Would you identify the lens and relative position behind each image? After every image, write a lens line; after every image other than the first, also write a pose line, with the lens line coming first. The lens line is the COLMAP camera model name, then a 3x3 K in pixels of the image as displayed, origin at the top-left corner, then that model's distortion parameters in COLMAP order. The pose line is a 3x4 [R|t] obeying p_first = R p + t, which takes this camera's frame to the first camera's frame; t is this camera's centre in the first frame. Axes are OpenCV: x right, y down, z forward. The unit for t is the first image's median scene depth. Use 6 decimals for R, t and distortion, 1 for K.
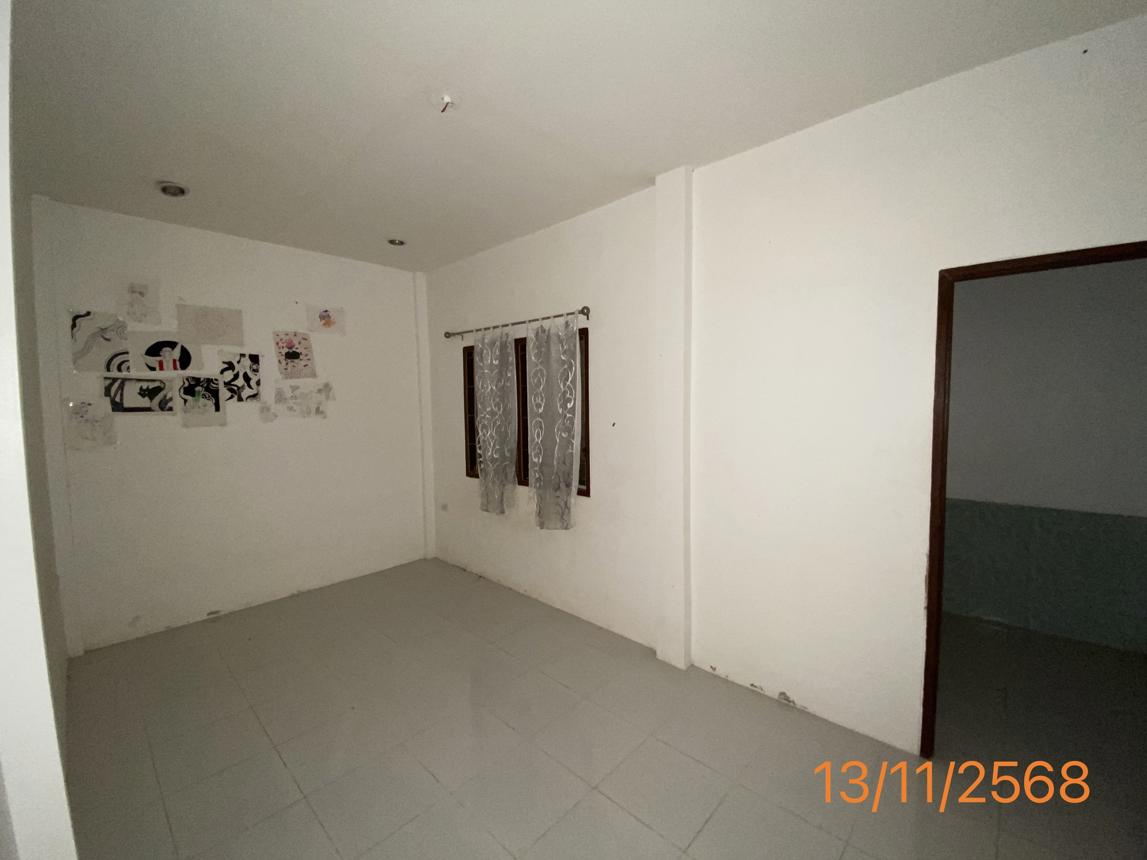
lens RADIAL K [[463.3, 0, 574.9], [0, 463.3, 432.1], [0, 0, 1]] dist [-0.003566, -0.007023]
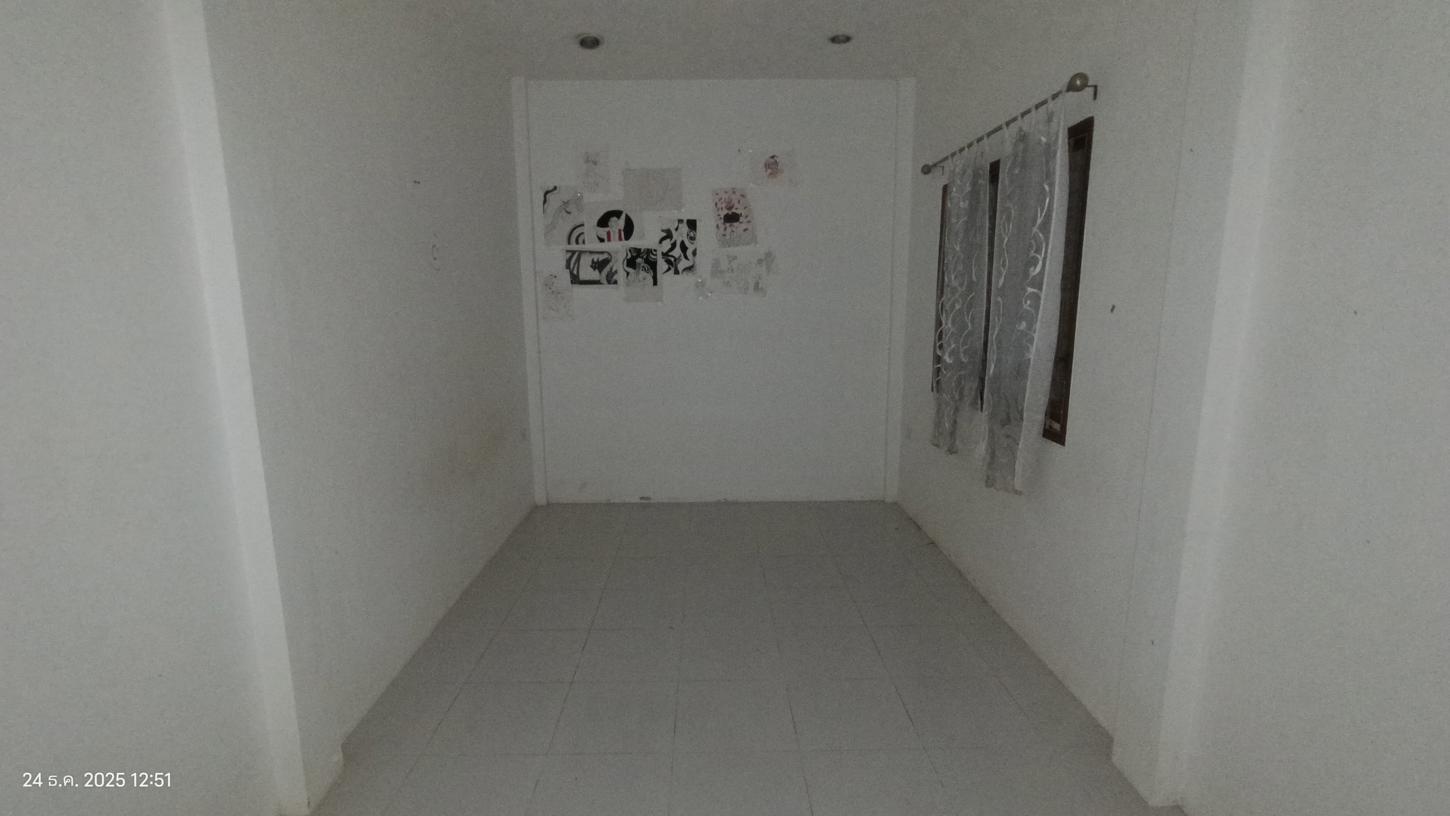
lens RADIAL K [[656.3, 0, 701.2], [0, 656.3, 414.8], [0, 0, 1]] dist [-0.040784, 0.015971]
pose [[0.688068, 0.139734, -0.712066, 0.253627], [-0.052425, 0.988292, 0.143282, 0.017944], [0.723750, -0.061258, 0.687338, 0.159106]]
